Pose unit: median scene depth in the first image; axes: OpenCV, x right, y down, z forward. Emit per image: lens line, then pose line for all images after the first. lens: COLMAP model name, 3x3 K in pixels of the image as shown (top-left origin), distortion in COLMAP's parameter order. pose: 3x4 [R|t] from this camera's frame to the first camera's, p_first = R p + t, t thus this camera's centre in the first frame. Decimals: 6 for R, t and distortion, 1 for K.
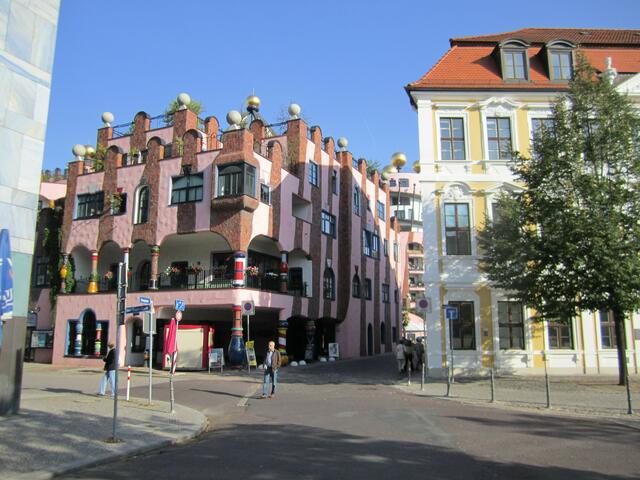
lens RADIAL K [[528.9, 0, 319.9], [0, 528.9, 240.4], [0, 0, 1]] dist [-0.049354, 0.014832]
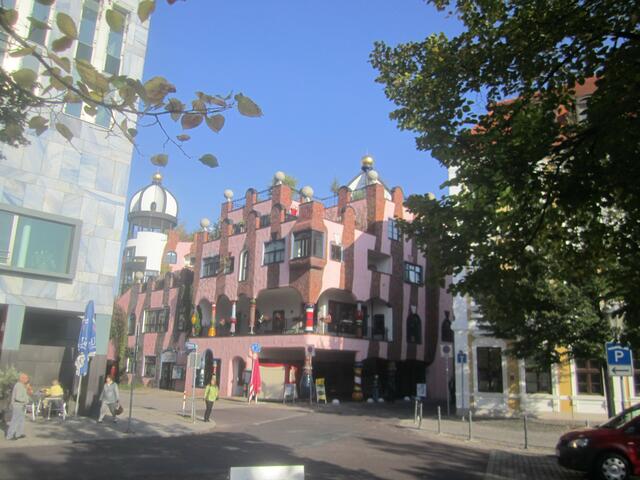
lens RADIAL K [[528.9, 0, 320.4], [0, 528.9, 241.2], [0, 0, 1]] dist [-0.049354, 0.014832]
pose [[0.944229, -0.050993, -0.325317, 0.238523], [0.027421, 0.996682, -0.076638, -0.023733], [0.328146, 0.063443, 0.942494, -0.124687]]
